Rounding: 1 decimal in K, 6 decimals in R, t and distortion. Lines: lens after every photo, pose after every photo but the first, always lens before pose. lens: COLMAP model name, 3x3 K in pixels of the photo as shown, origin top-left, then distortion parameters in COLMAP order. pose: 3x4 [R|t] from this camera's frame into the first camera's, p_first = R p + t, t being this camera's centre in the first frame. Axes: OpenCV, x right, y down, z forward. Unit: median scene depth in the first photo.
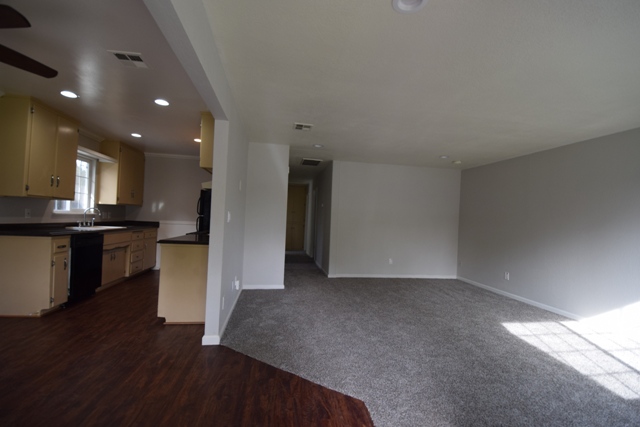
lens RADIAL K [[284.8, 0, 319.9], [0, 284.8, 215.1], [0, 0, 1]] dist [-0.005403, -0.000862]
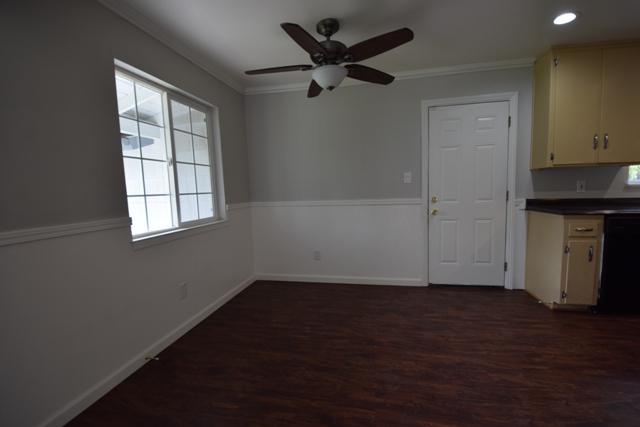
lens RADIAL K [[284.8, 0, 320.4], [0, 284.8, 214.6], [0, 0, 1]] dist [-0.005403, -0.000862]
pose [[-0.344357, 0.053398, -0.937319, 0.022880], [0.024800, 0.998550, 0.047775, 0.019456], [0.938511, -0.006794, -0.345182, 0.598490]]
